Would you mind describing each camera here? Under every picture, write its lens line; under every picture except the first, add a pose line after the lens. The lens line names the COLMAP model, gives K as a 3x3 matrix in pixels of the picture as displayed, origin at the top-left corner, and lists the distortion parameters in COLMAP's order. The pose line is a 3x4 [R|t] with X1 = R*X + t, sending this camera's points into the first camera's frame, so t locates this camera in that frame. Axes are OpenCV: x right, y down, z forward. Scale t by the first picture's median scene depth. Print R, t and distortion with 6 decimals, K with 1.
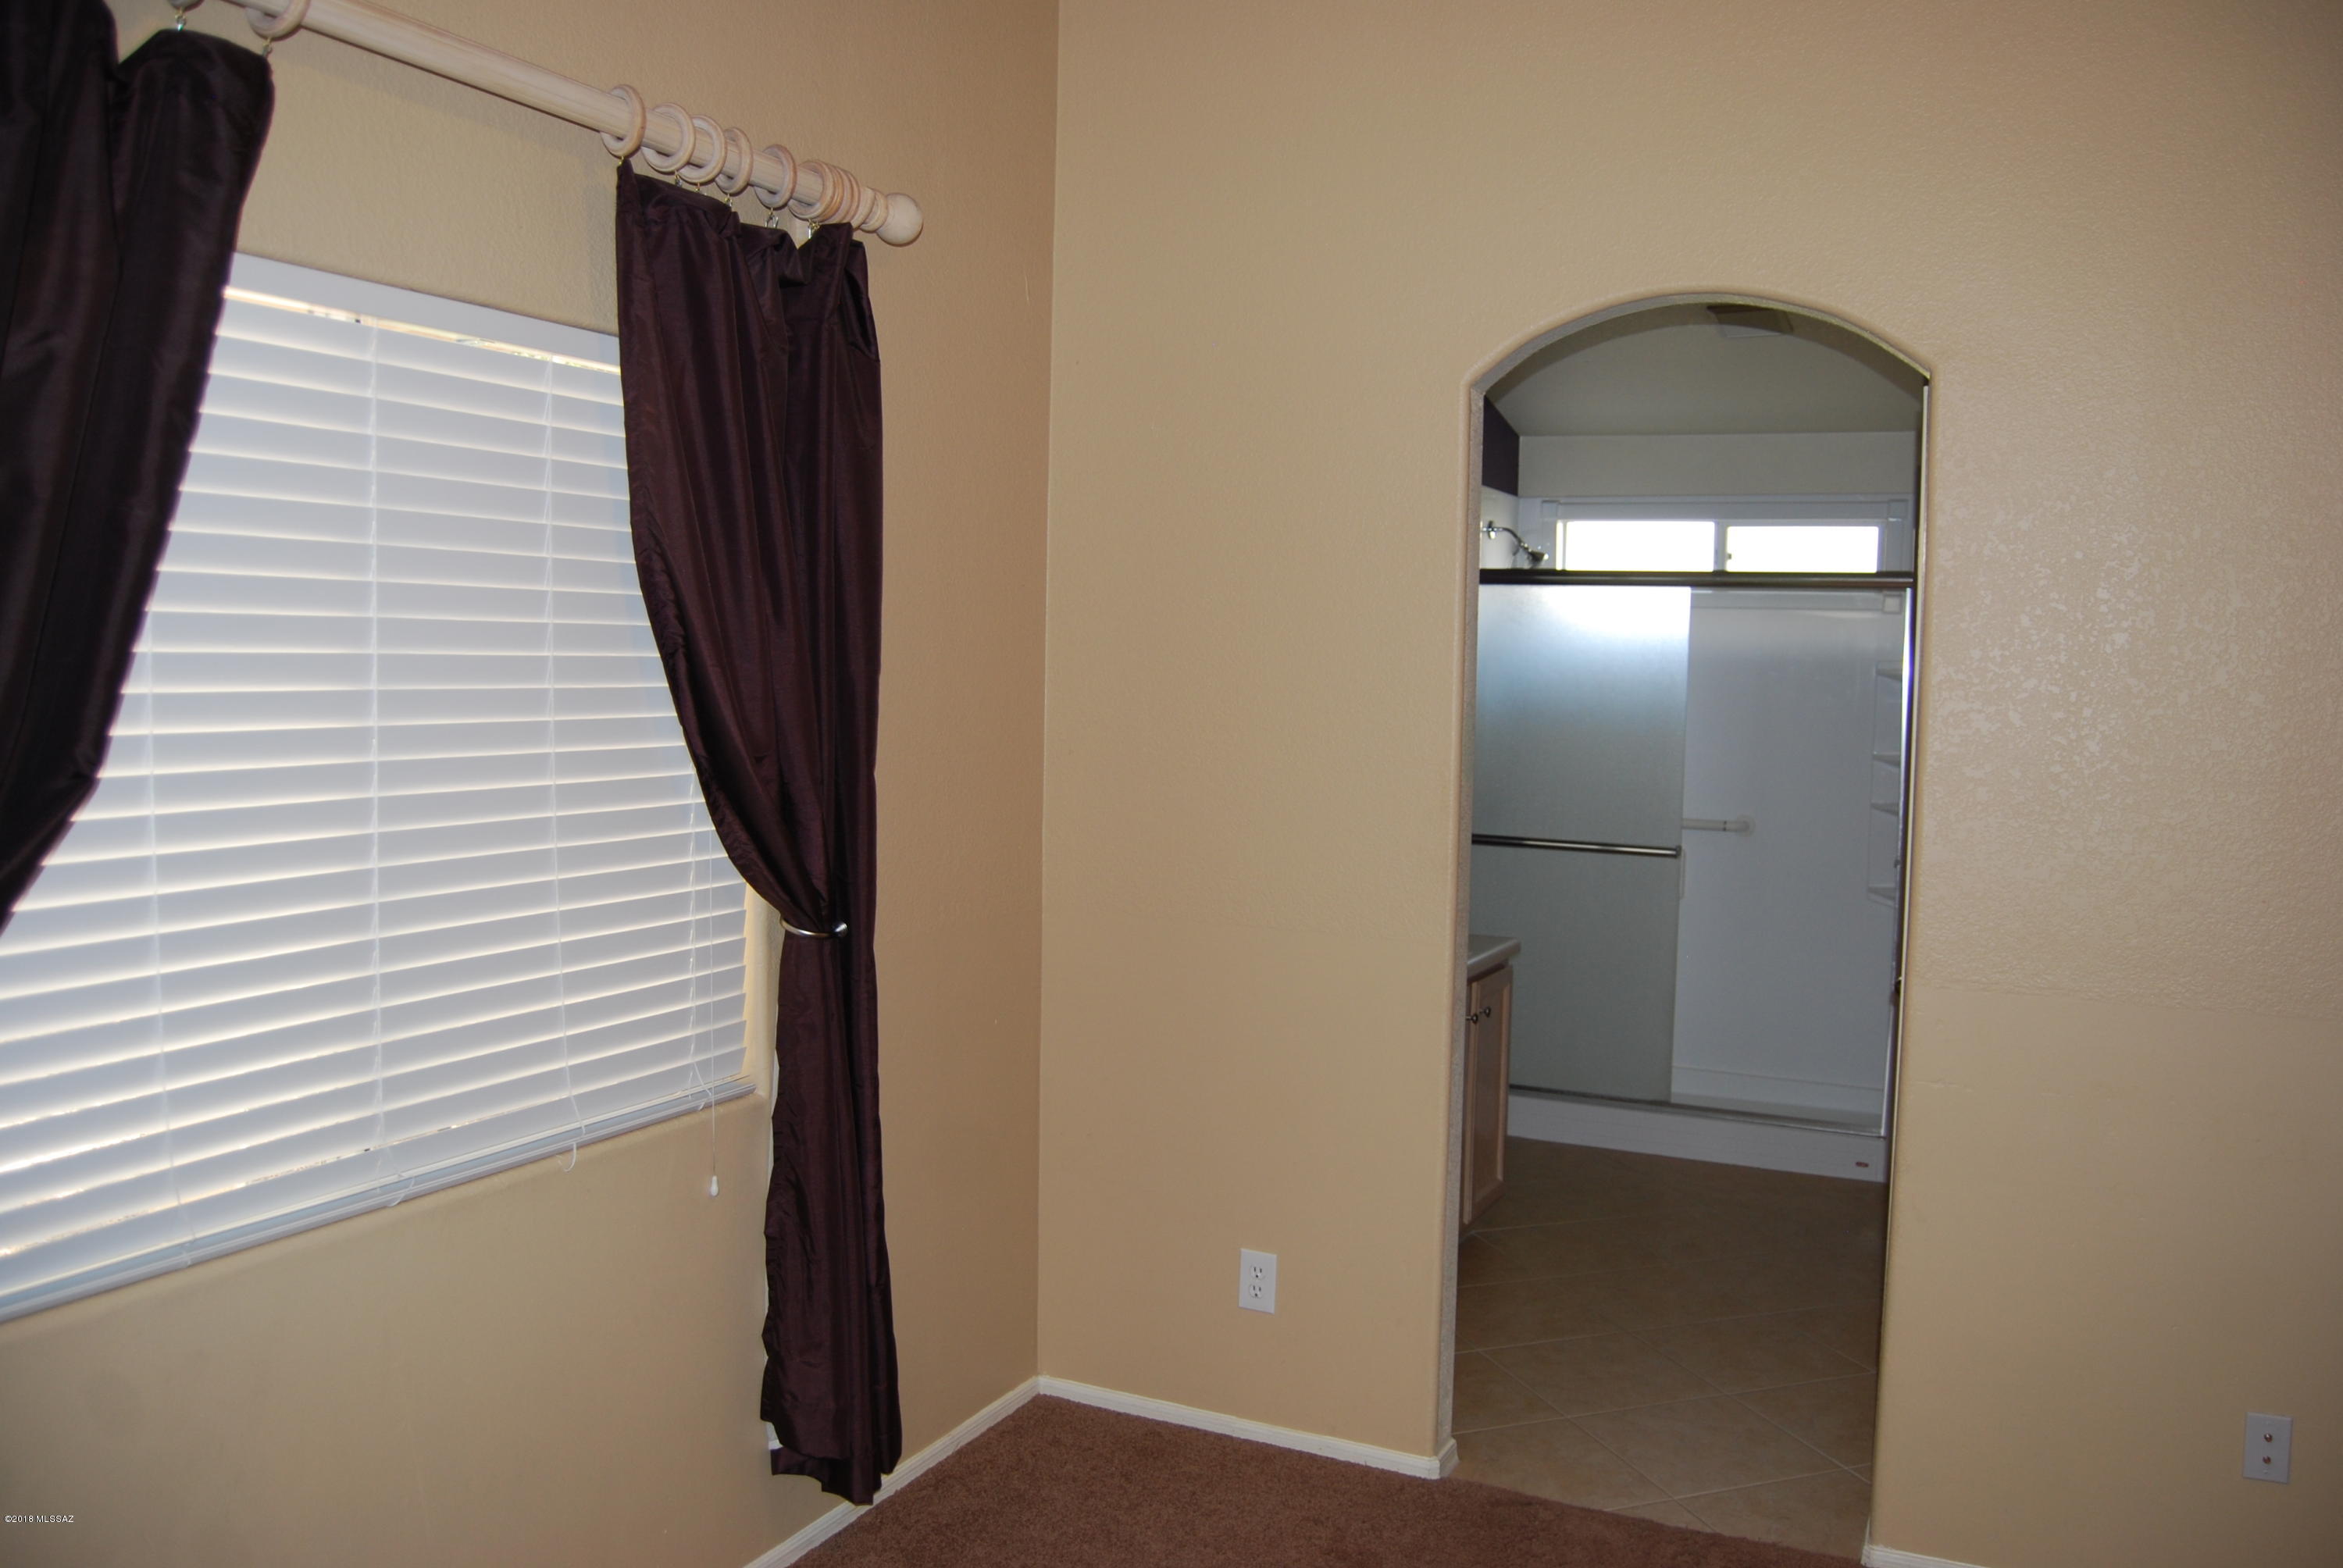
lens RADIAL K [[1848.0, 0, 1179.8], [0, 1848.0, 786.8], [0, 0, 1]] dist [-0.064962, -0.007868]
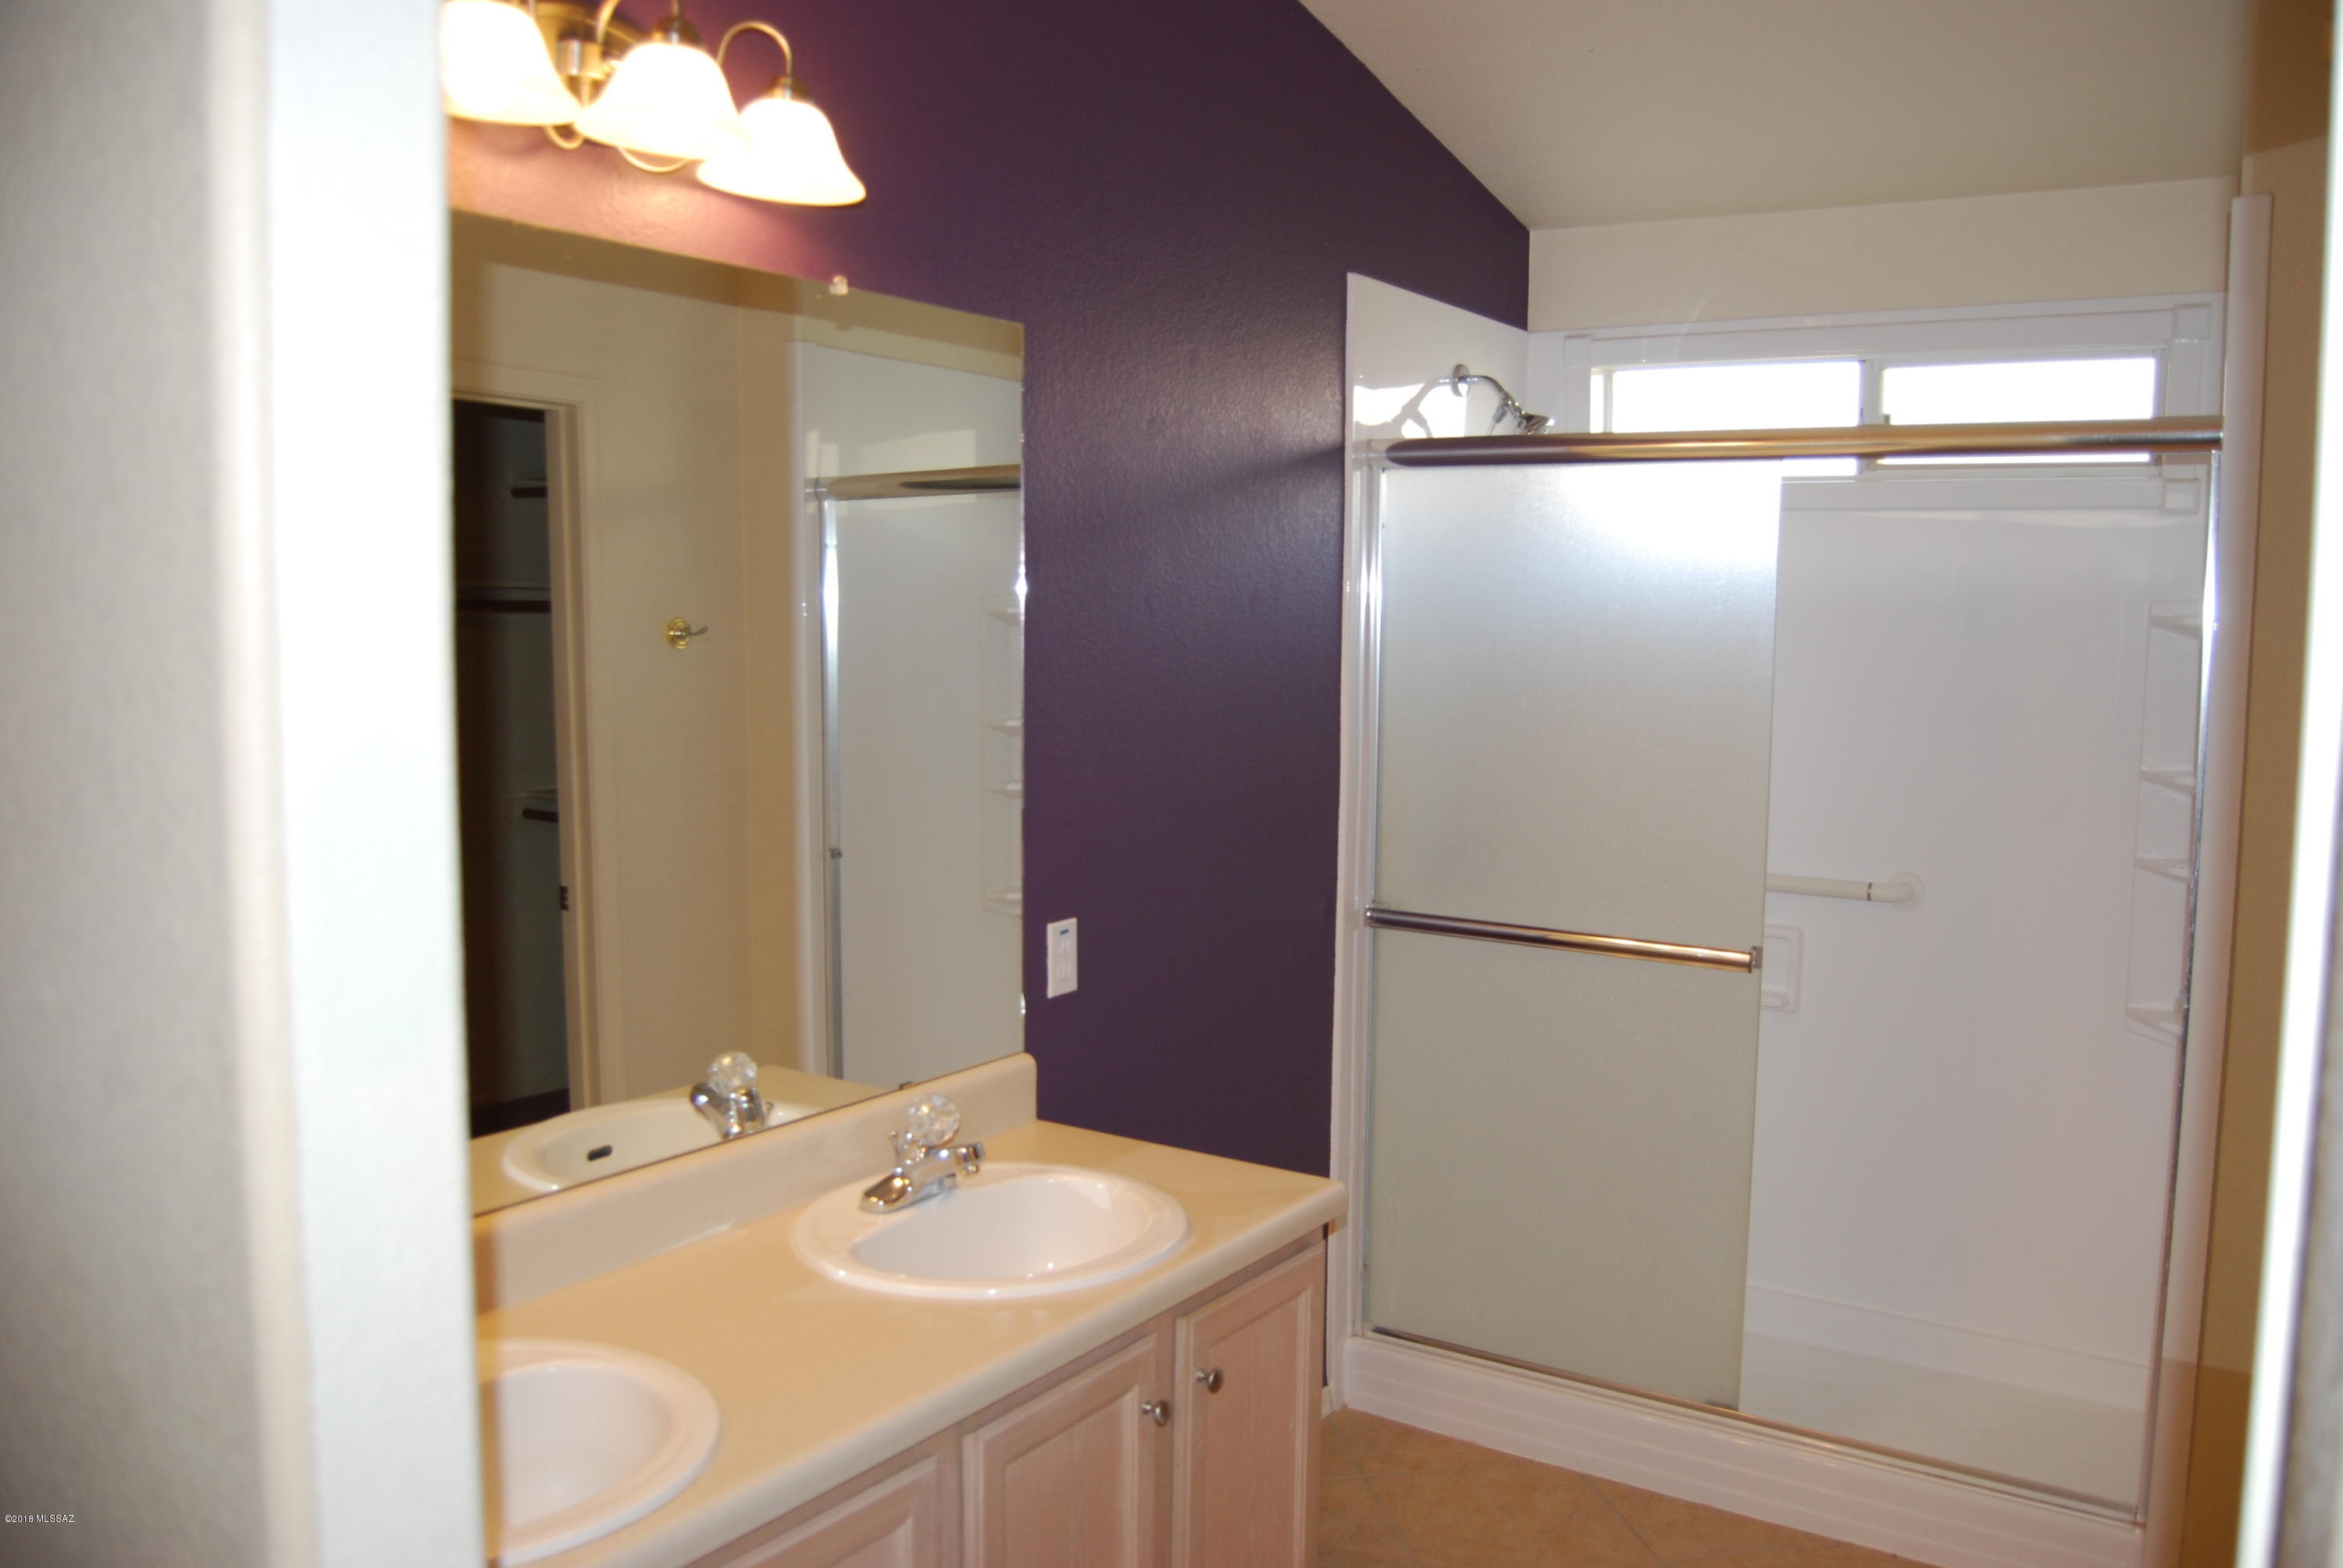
lens RADIAL K [[1848.0, 0, 1179.8], [0, 1848.0, 786.8], [0, 0, 1]] dist [-0.064962, -0.007868]
pose [[0.992072, 0.007932, -0.125423, 0.162032], [-0.005145, 0.999733, 0.022532, -0.024312], [0.125568, -0.021708, 0.991847, 0.427675]]
